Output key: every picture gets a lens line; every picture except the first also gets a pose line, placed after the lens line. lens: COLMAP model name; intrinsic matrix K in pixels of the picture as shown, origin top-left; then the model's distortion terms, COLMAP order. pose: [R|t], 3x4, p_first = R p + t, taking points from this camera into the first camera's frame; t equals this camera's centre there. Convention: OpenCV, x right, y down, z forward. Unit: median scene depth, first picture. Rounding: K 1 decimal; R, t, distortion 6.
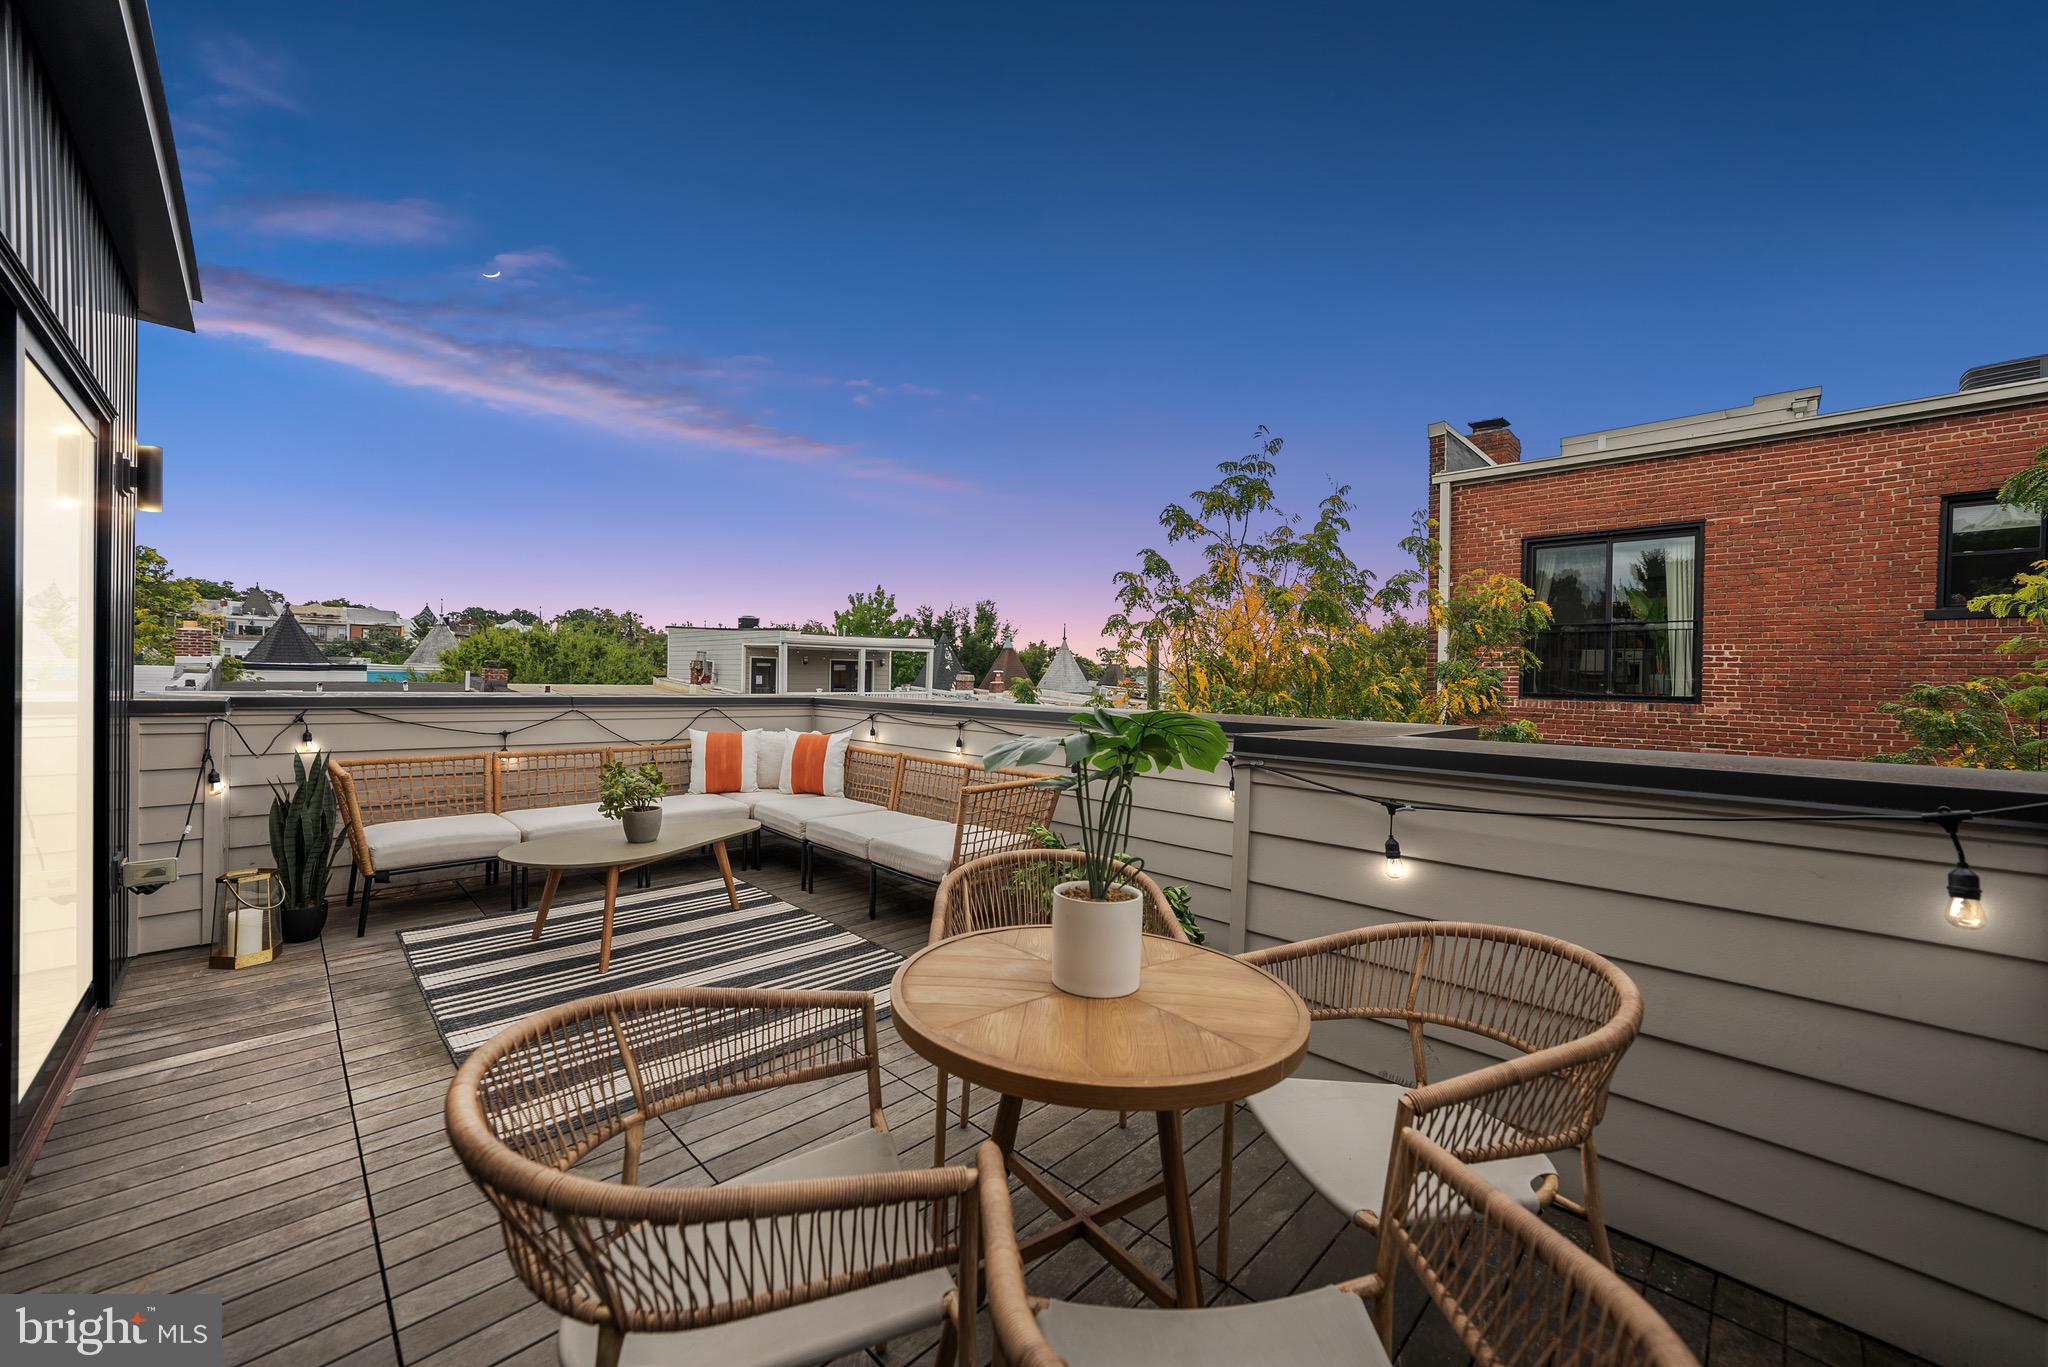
lens RADIAL K [[750.1, 0, 1022.0], [0, 750.1, 686.5], [0, 0, 1]] dist [-0.027111, 0.007508]
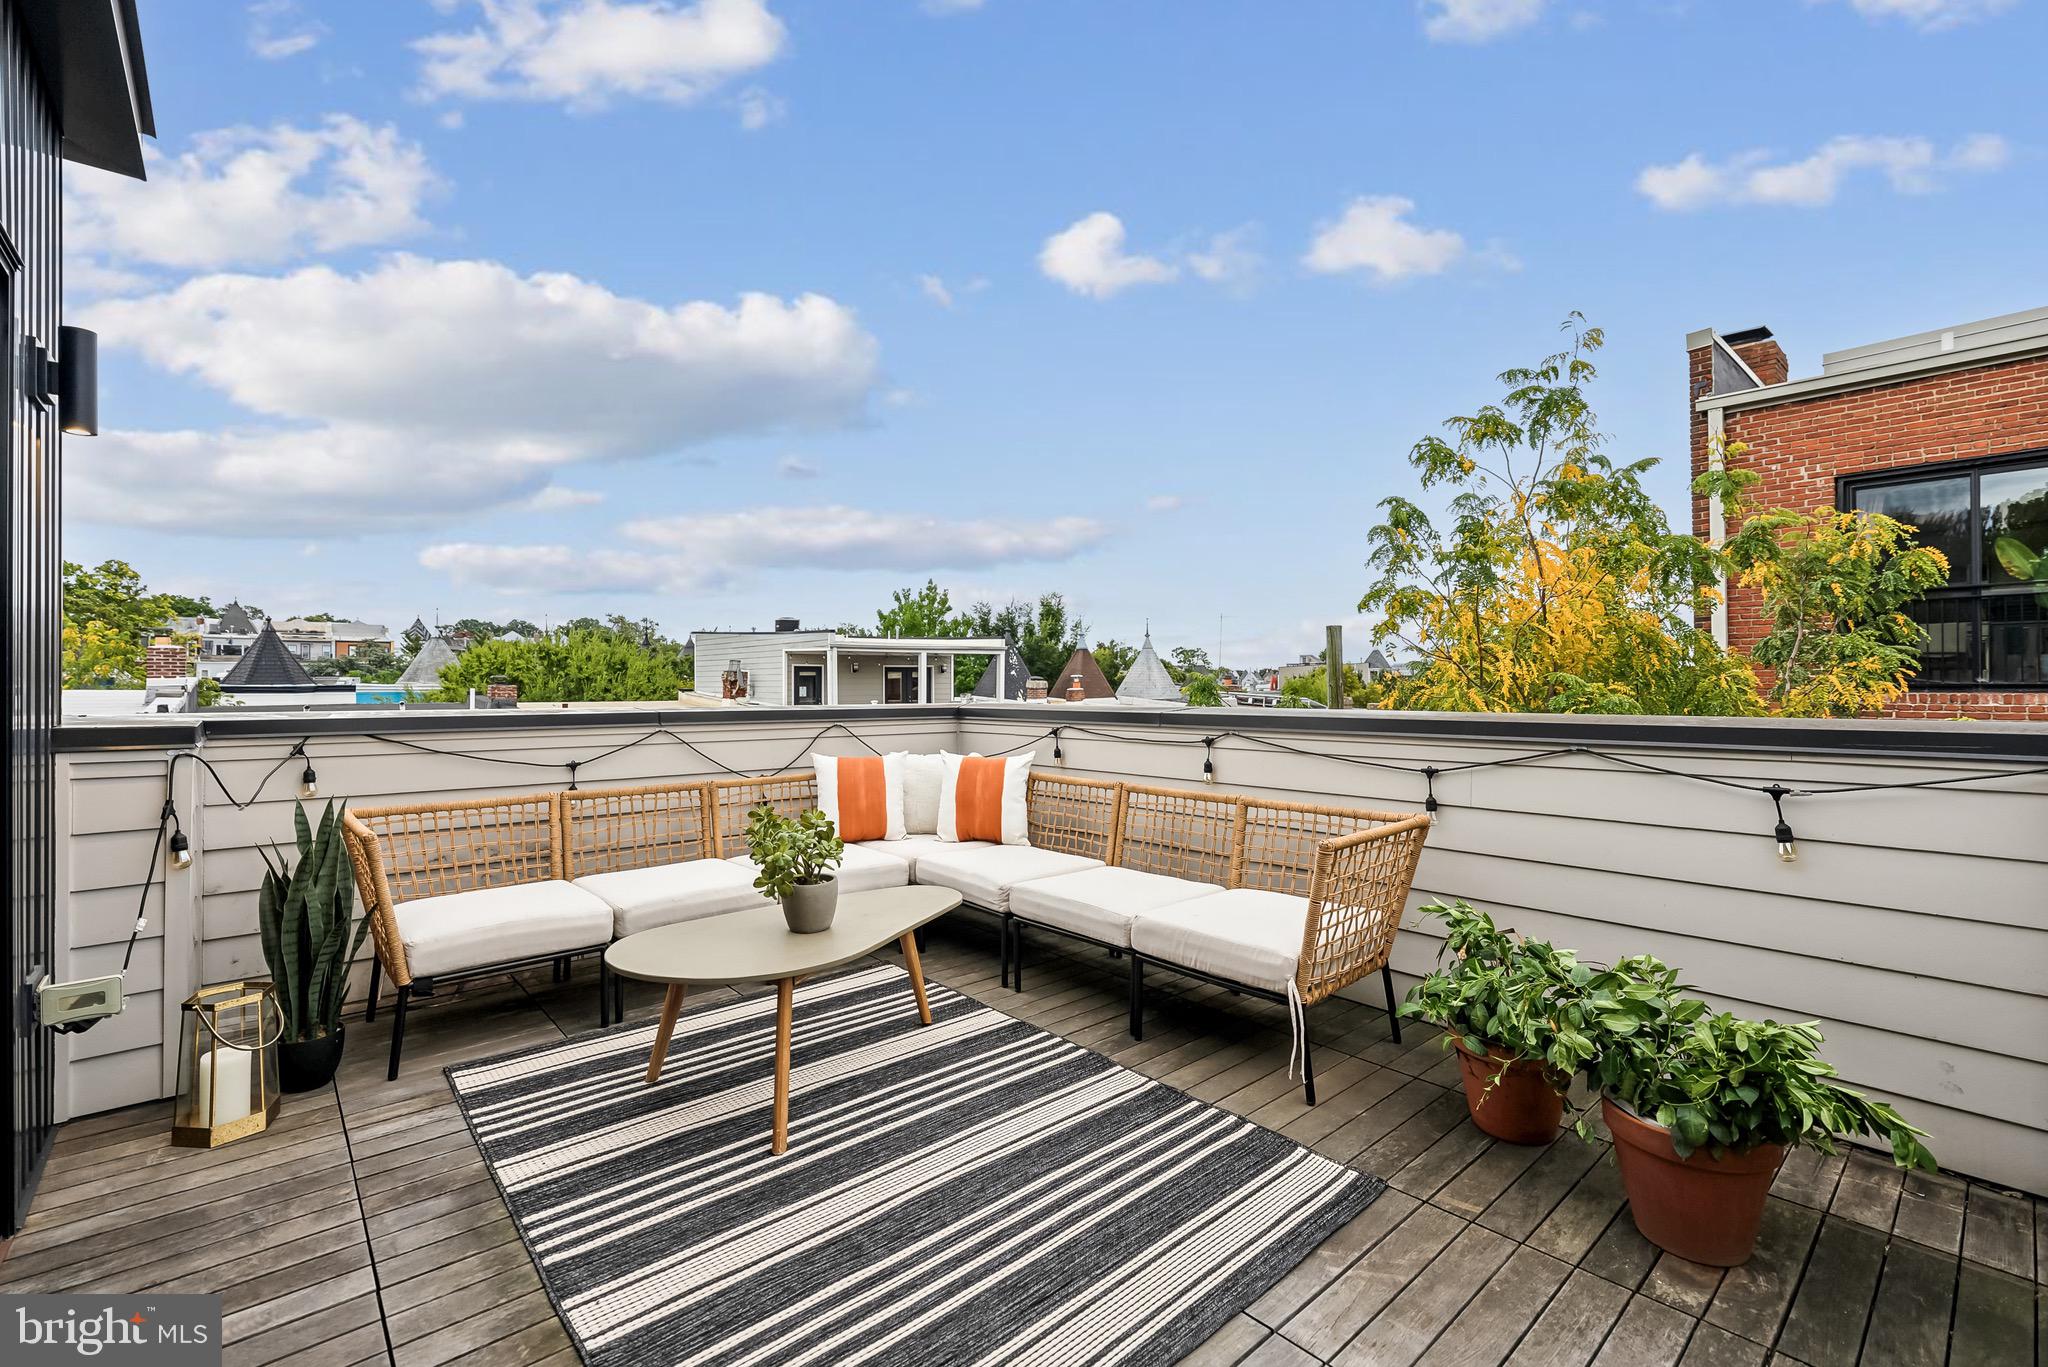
lens RADIAL K [[868.9, 0, 1024.0], [0, 868.9, 683.5], [0, 0, 1]] dist [0.000602, -0.000314]
pose [[0.997355, -0.022429, -0.069138, -0.178131], [0.021523, 0.999673, -0.013816, 0.005111], [0.069425, 0.012291, 0.997511, 0.168720]]
